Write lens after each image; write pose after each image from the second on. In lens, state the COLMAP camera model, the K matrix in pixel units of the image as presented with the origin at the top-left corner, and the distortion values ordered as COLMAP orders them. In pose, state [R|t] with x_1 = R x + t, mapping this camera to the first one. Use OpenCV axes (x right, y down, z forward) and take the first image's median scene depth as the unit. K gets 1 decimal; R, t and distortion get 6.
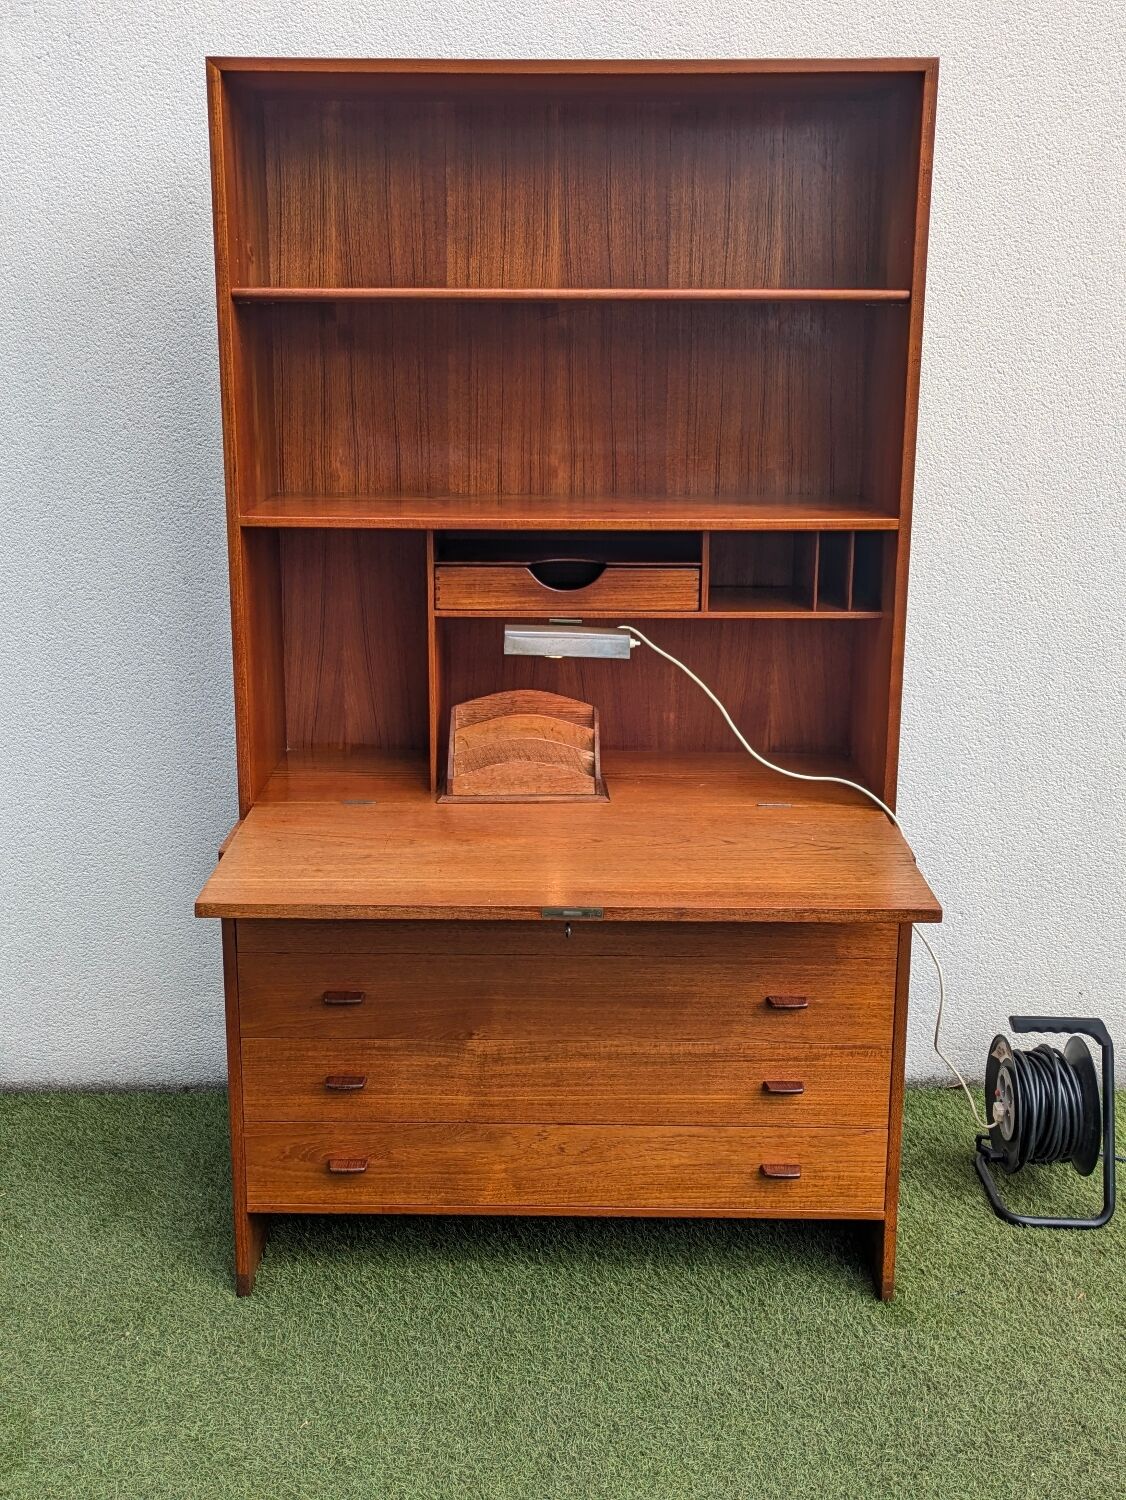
lens RADIAL K [[1638.7, 0, 546.0], [0, 1638.7, 686.6], [0, 0, 1]] dist [0.045377, 0.000000]
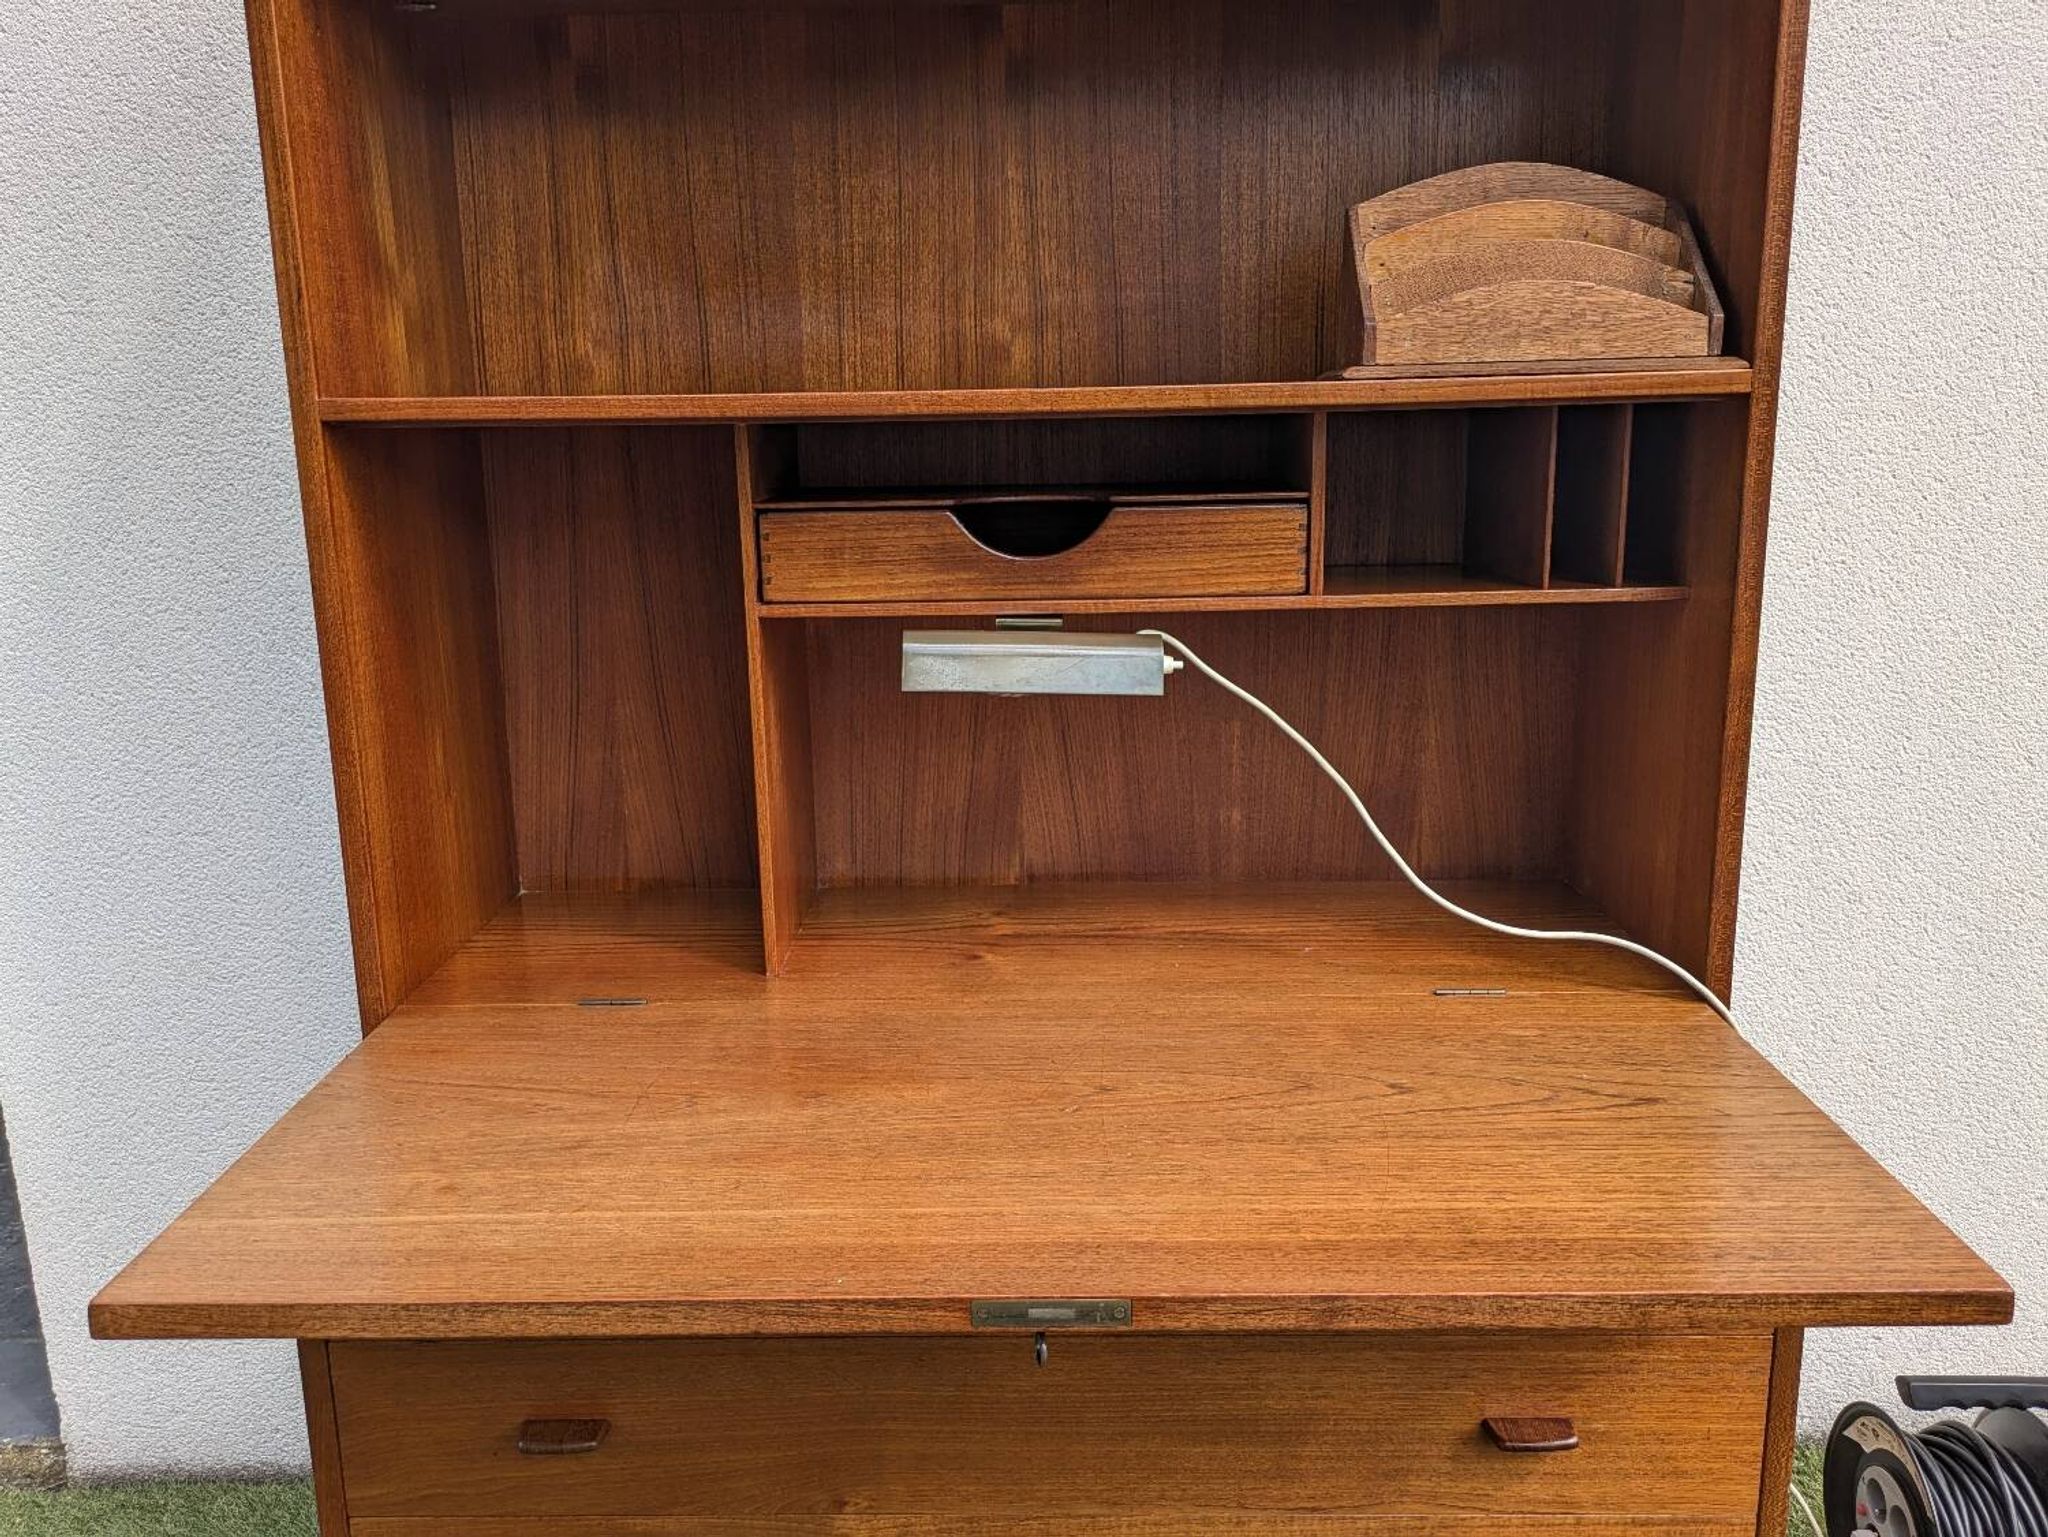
lens RADIAL K [[1673.7, 0, 1010.8], [0, 1673.7, 803.1], [0, 0, 1]] dist [0.033991, -0.023963]
pose [[0.999704, -0.020746, -0.012720, 0.011845], [0.020726, 0.999784, -0.001671, 0.014602], [0.012752, 0.001407, 0.999918, 0.505887]]
